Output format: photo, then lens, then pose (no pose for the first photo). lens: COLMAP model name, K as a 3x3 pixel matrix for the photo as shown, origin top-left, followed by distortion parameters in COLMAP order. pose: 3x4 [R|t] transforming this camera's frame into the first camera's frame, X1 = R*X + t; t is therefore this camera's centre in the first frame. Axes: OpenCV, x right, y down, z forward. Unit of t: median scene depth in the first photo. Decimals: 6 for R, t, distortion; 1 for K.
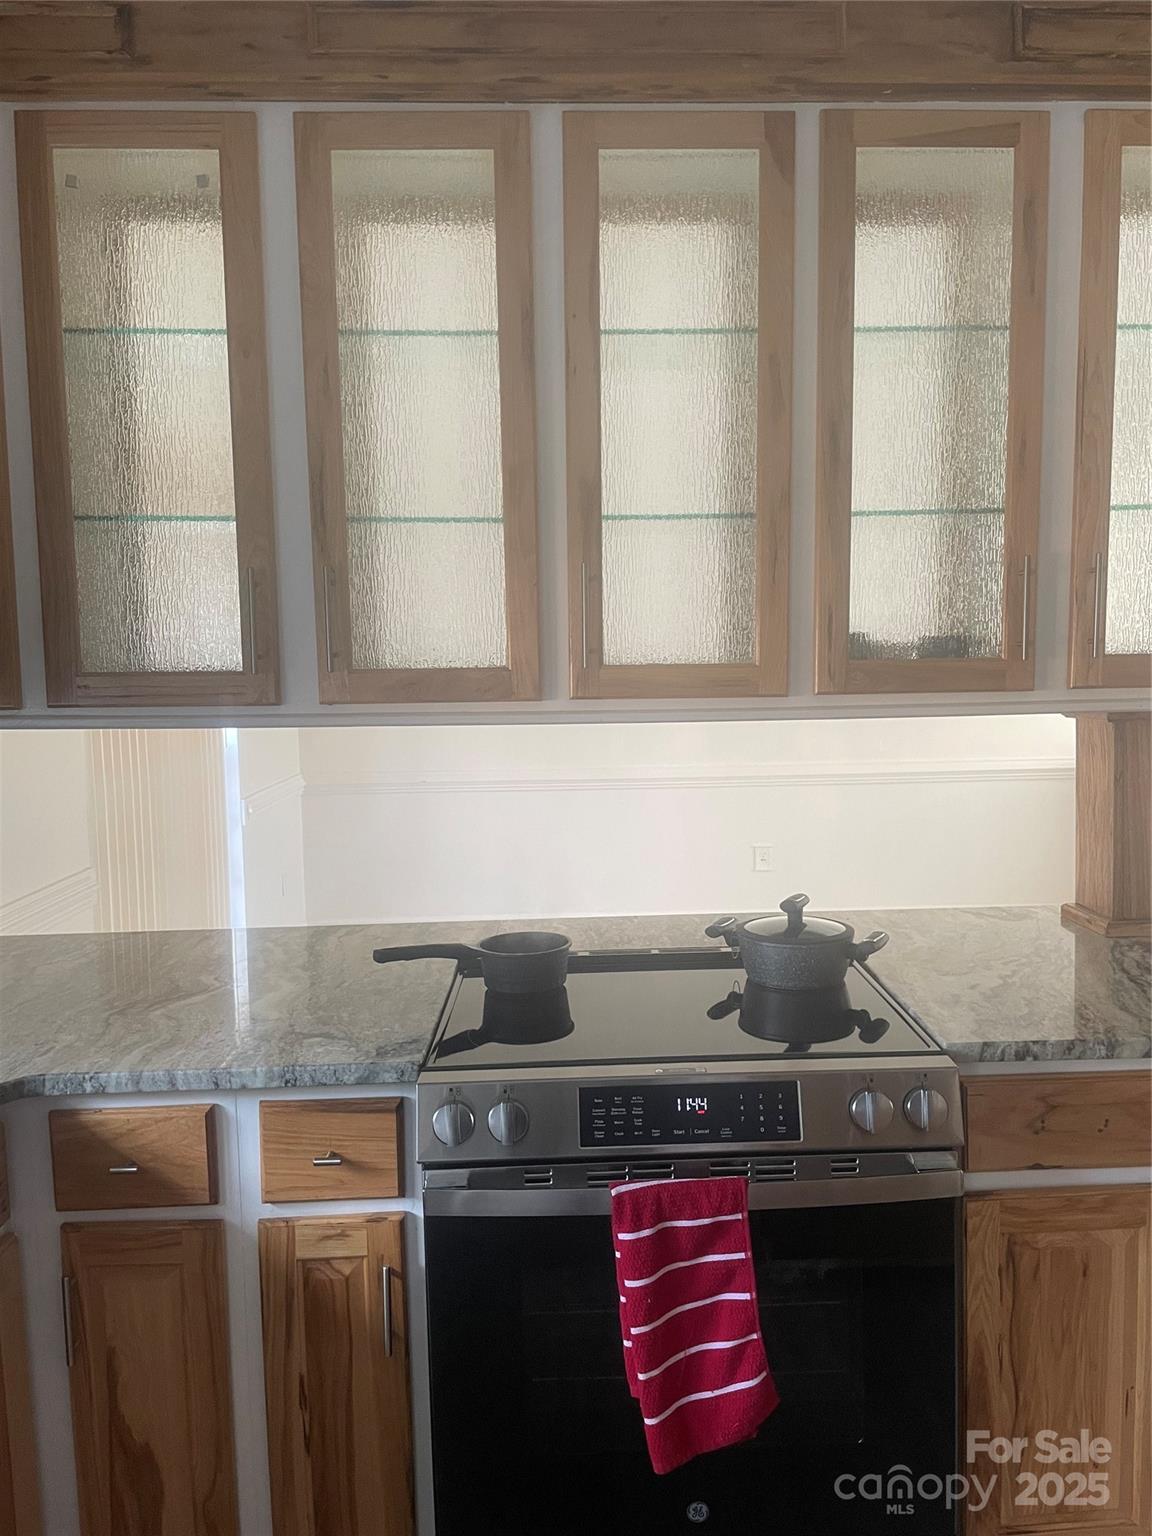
lens RADIAL K [[1193.8, 0, 610.4], [0, 1193.8, 760.1], [0, 0, 1]] dist [0.067069, -0.086770]
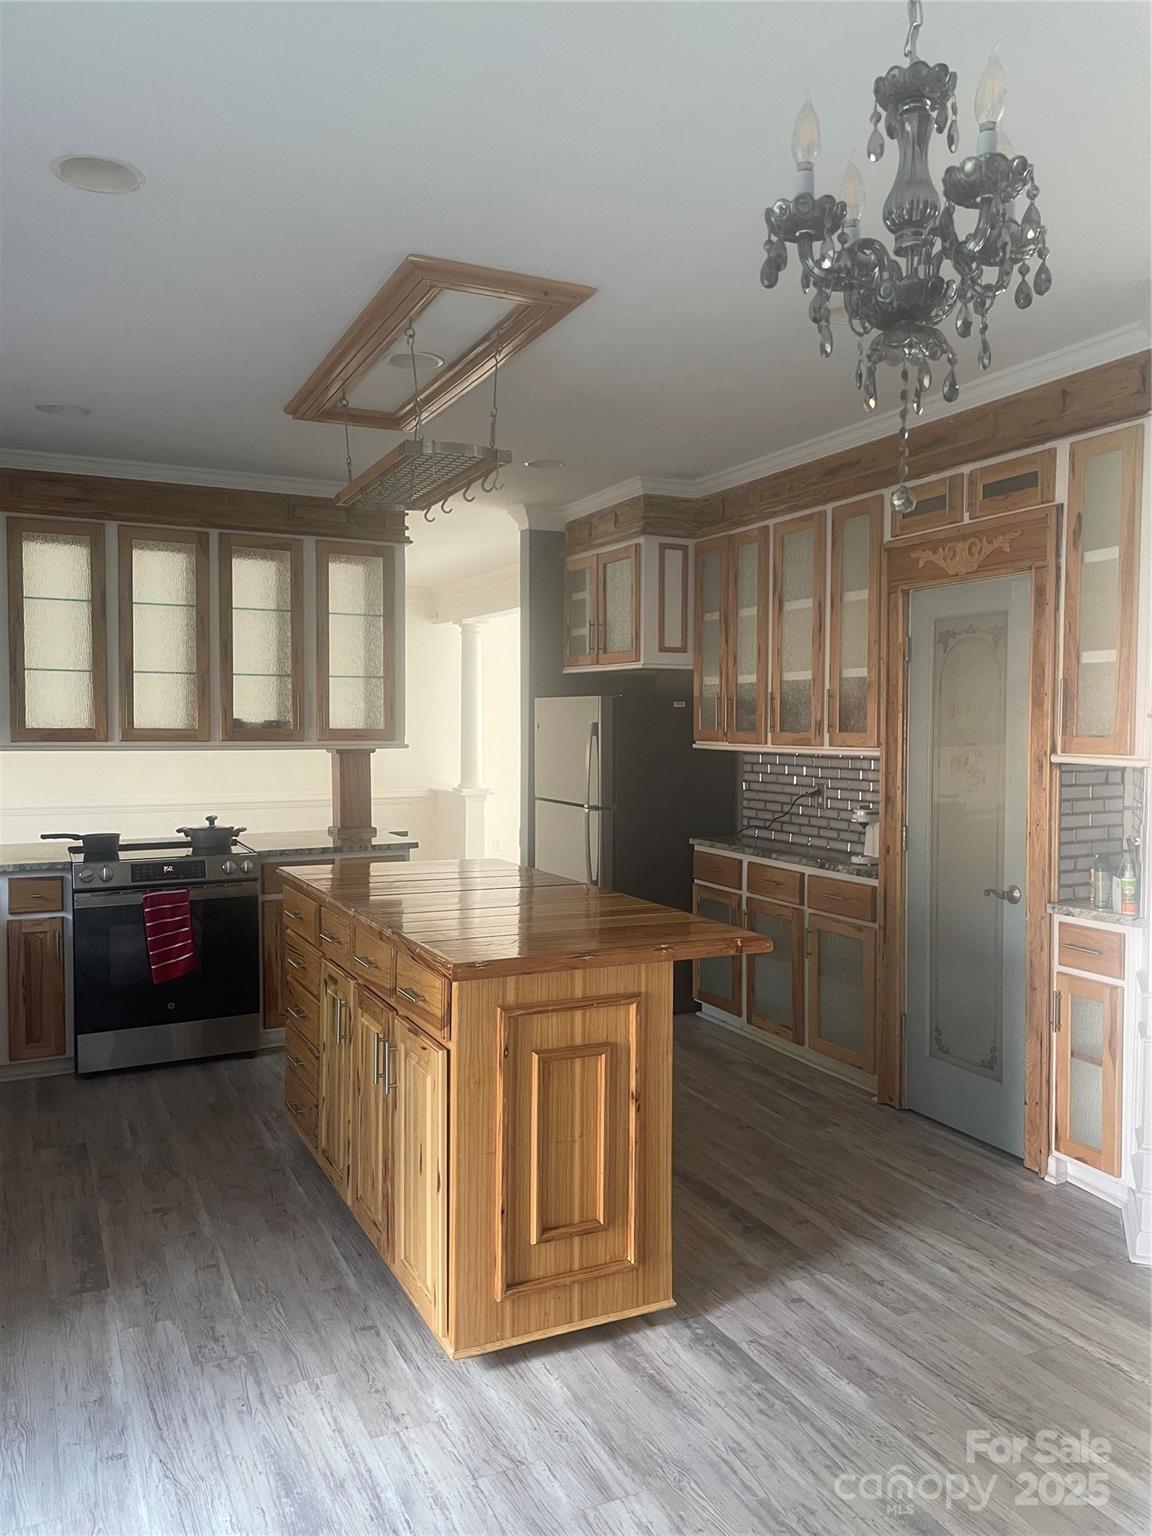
lens RADIAL K [[1193.8, 0, 591.9], [0, 1193.8, 778.9], [0, 0, 1]] dist [0.067069, -0.086770]
pose [[0.923314, 0.001788, 0.384041, -0.124568], [0.015196, 0.999036, -0.041186, 0.208164], [-0.383745, 0.043863, 0.922397, -2.431066]]
